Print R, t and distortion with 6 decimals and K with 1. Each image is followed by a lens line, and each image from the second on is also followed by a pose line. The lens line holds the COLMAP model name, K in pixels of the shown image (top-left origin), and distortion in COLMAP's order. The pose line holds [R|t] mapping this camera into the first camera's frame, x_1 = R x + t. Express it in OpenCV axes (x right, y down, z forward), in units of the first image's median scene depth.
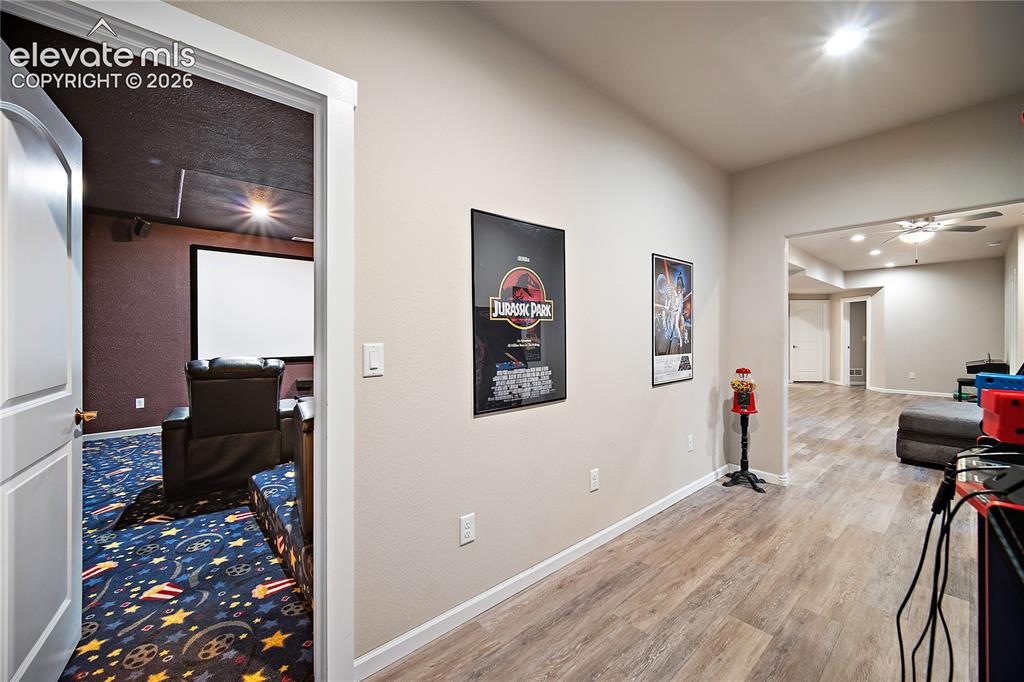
lens RADIAL K [[400.1, 0, 509.4], [0, 400.1, 340.3], [0, 0, 1]] dist [0.011836, 0.000034]
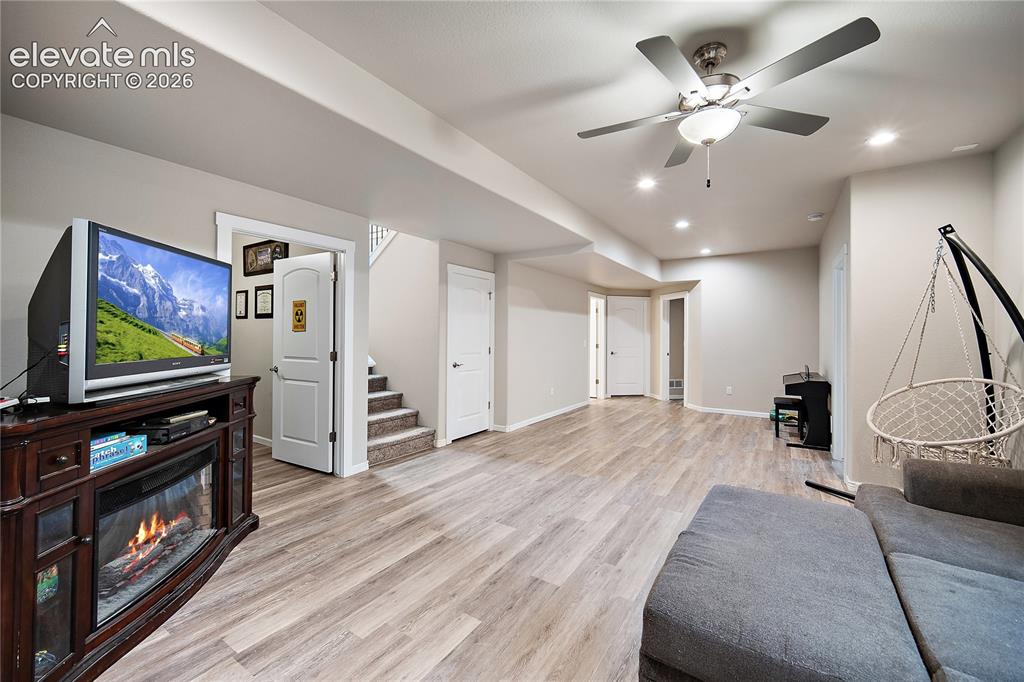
lens RADIAL K [[397.5, 0, 493.3], [0, 397.5, 336.8], [0, 0, 1]] dist [0.002719, 0.000155]
pose [[0.974185, 0.006483, 0.225659, 0.339989], [-0.004917, 0.999960, -0.007502, -0.011302], [-0.225698, 0.006199, 0.974177, 0.316387]]
